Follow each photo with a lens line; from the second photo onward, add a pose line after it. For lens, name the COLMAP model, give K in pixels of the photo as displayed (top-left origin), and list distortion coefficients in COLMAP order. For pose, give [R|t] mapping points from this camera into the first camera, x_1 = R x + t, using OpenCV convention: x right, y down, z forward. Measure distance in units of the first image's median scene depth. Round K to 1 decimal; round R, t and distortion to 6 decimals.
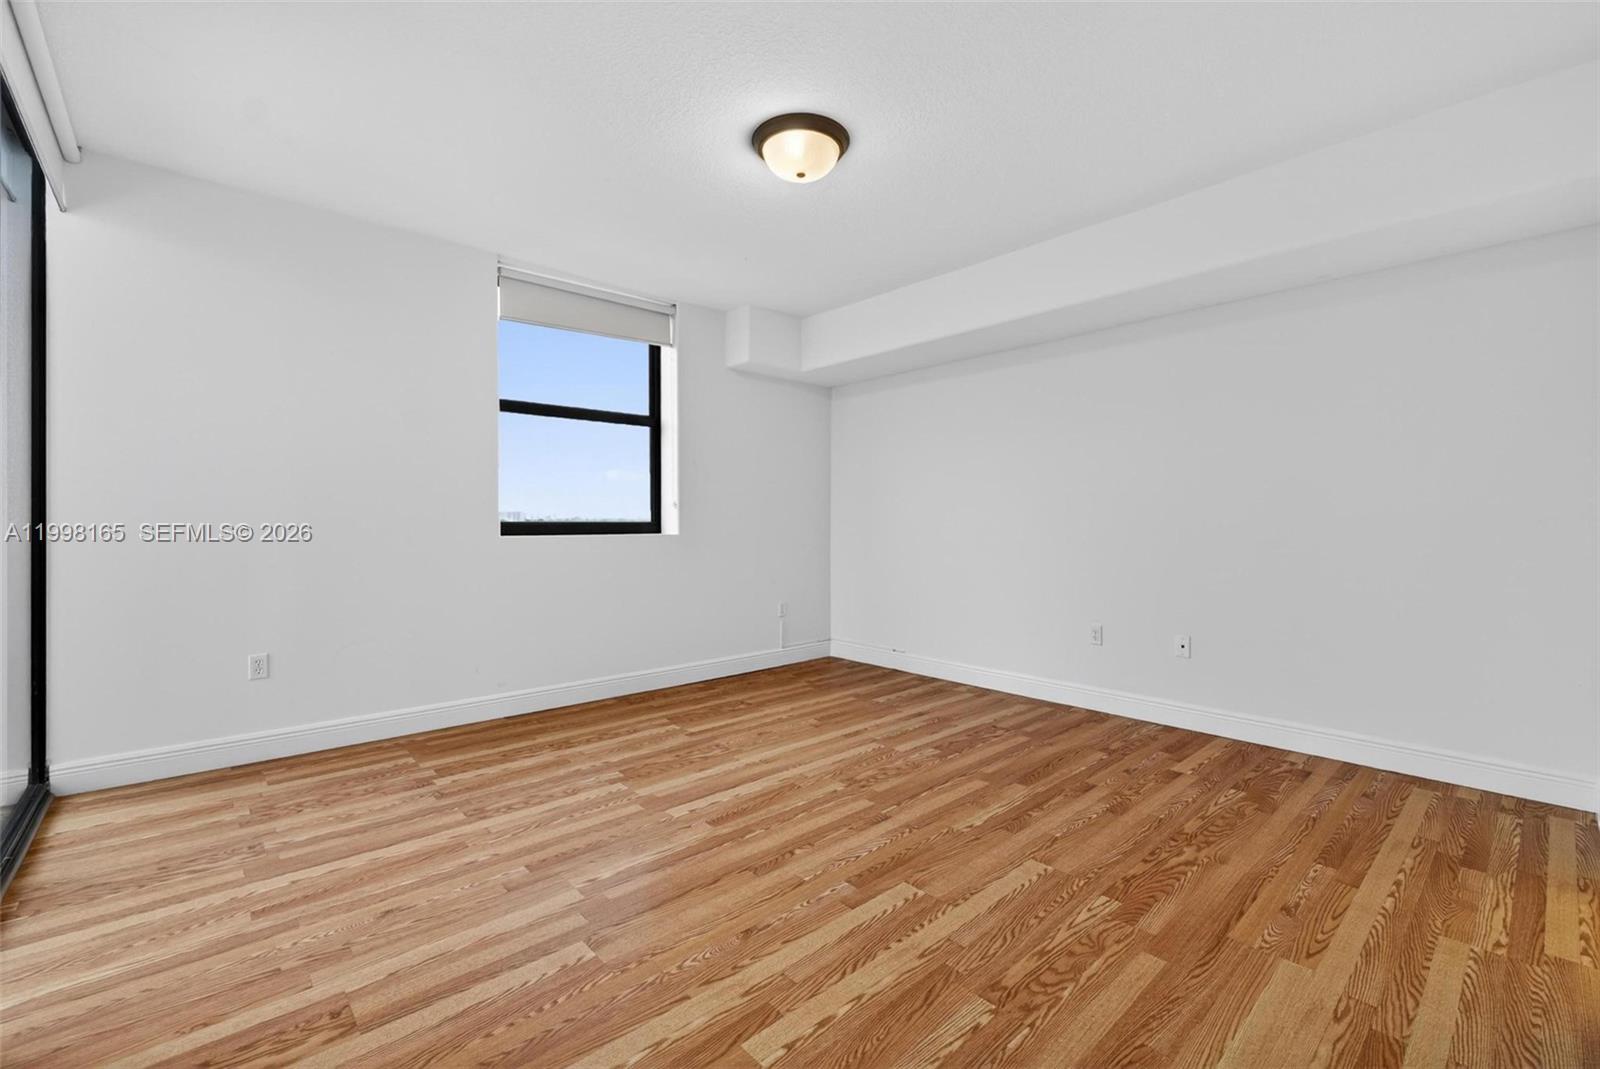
lens RADIAL K [[673.0, 0, 802.6], [0, 673.0, 526.3], [0, 0, 1]] dist [0.003118, -0.002060]
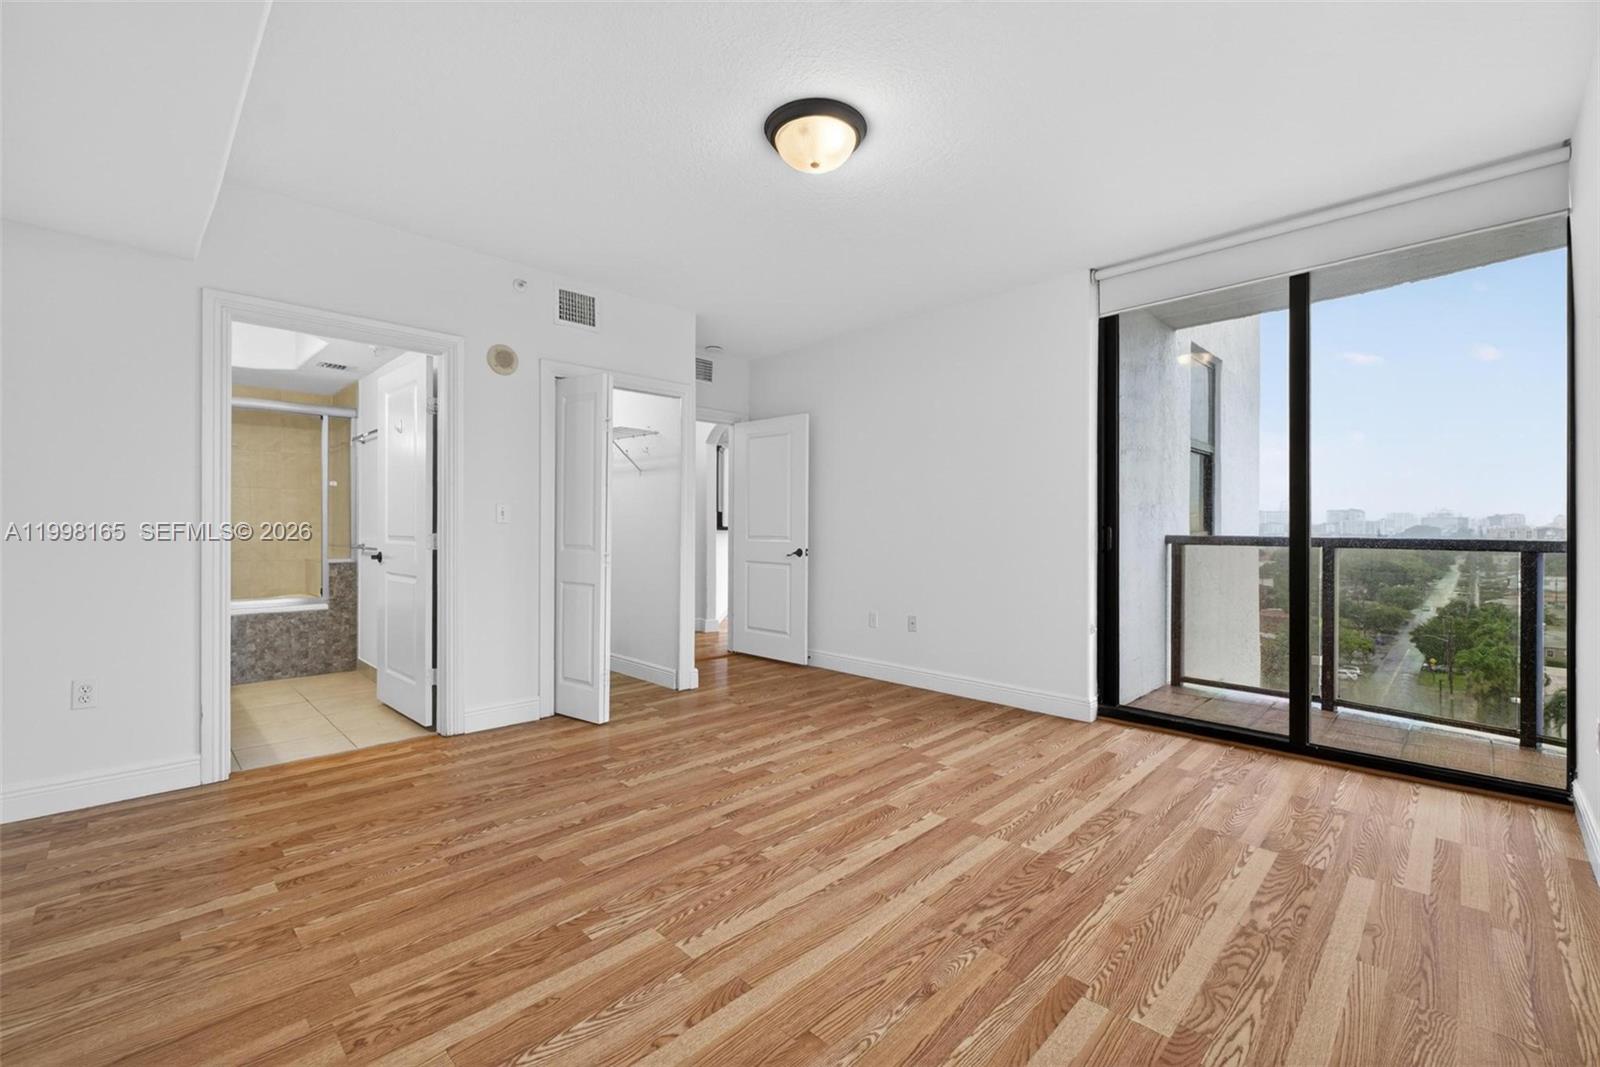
lens RADIAL K [[673.0, 0, 806.7], [0, 673.0, 532.8], [0, 0, 1]] dist [0.003118, -0.002060]
pose [[-0.998046, -0.003573, -0.062381, 0.066649], [-0.004225, 0.999938, 0.010320, -0.010143], [0.062340, 0.010563, -0.997999, 1.953496]]
